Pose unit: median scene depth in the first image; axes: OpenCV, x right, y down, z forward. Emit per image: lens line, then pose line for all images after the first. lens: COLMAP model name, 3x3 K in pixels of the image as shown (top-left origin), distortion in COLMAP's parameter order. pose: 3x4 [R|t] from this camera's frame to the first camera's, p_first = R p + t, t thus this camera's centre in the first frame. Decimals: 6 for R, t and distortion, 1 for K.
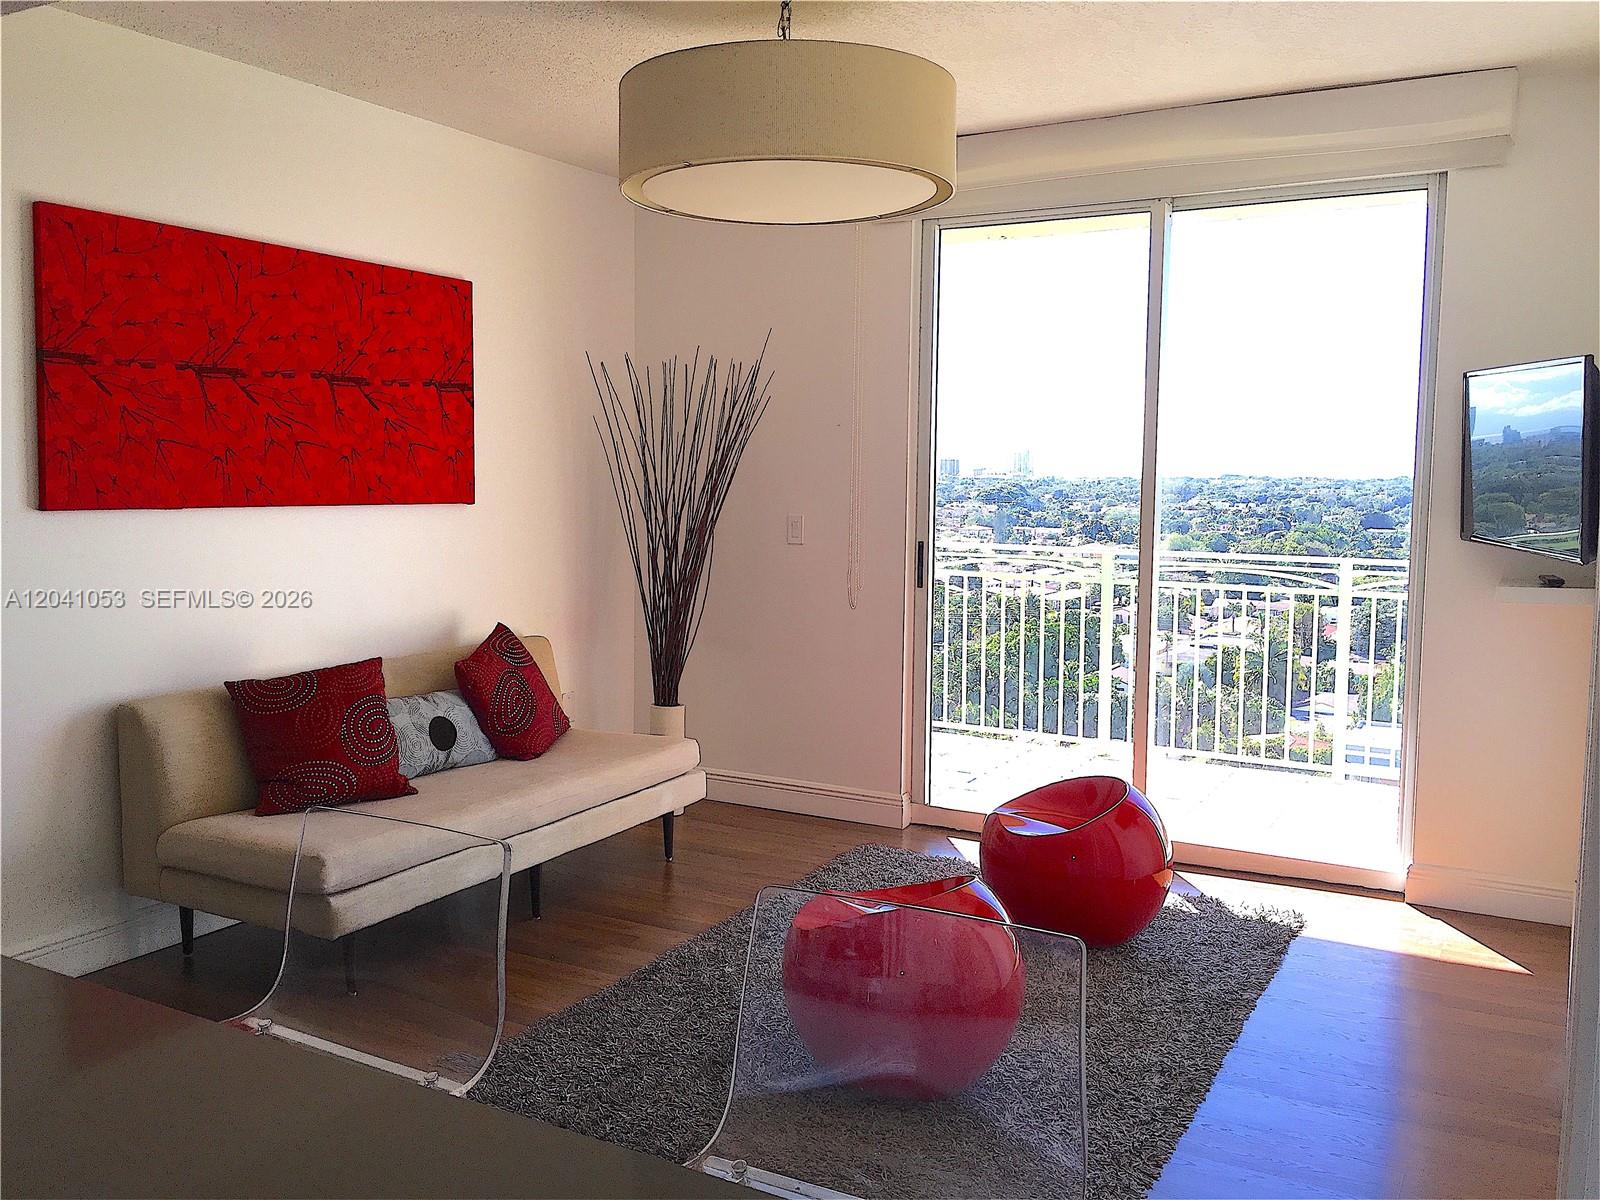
lens RADIAL K [[1361.8, 0, 782.7], [0, 1361.8, 592.4], [0, 0, 1]] dist [0.006229, -0.016416]
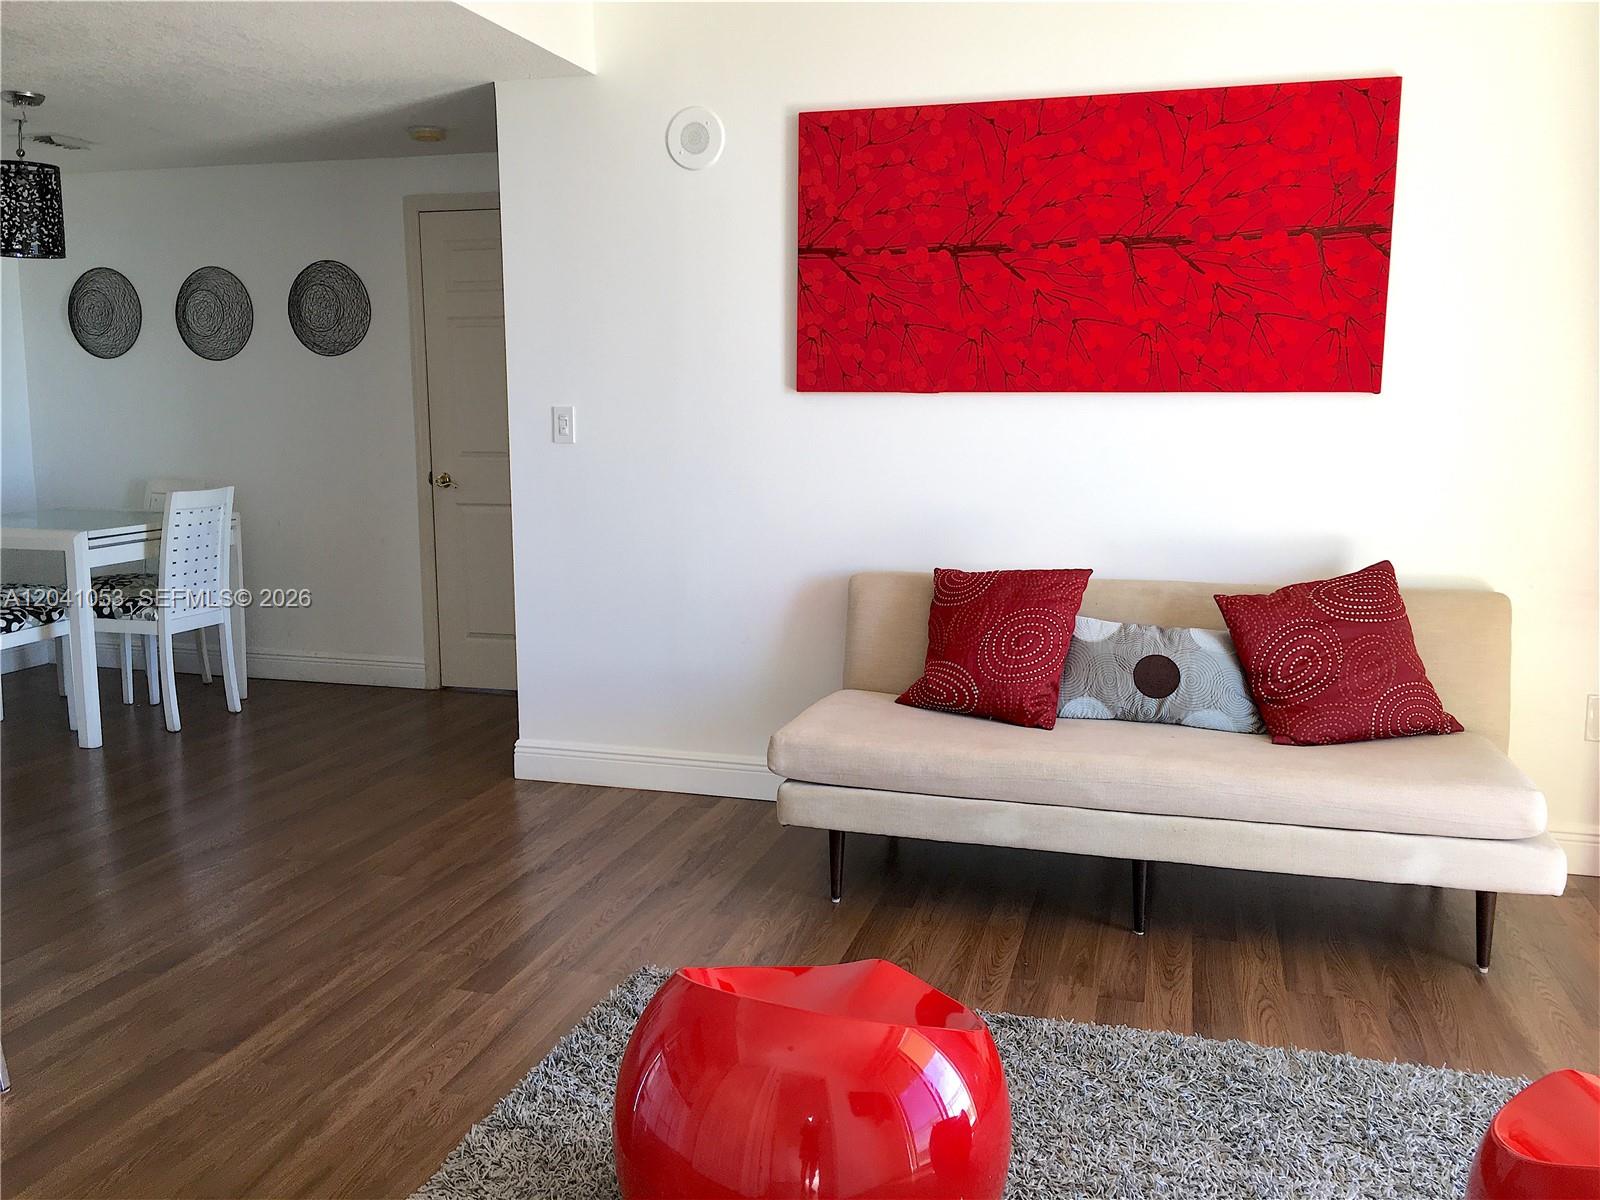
lens RADIAL K [[1361.8, 0, 782.7], [0, 1361.8, 592.4], [0, 0, 1]] dist [0.006229, -0.016416]
pose [[0.212397, 0.151698, -0.965337, 0.527885], [-0.074977, 0.987494, 0.138683, -0.045647], [0.974303, 0.042922, 0.221115, 0.665437]]
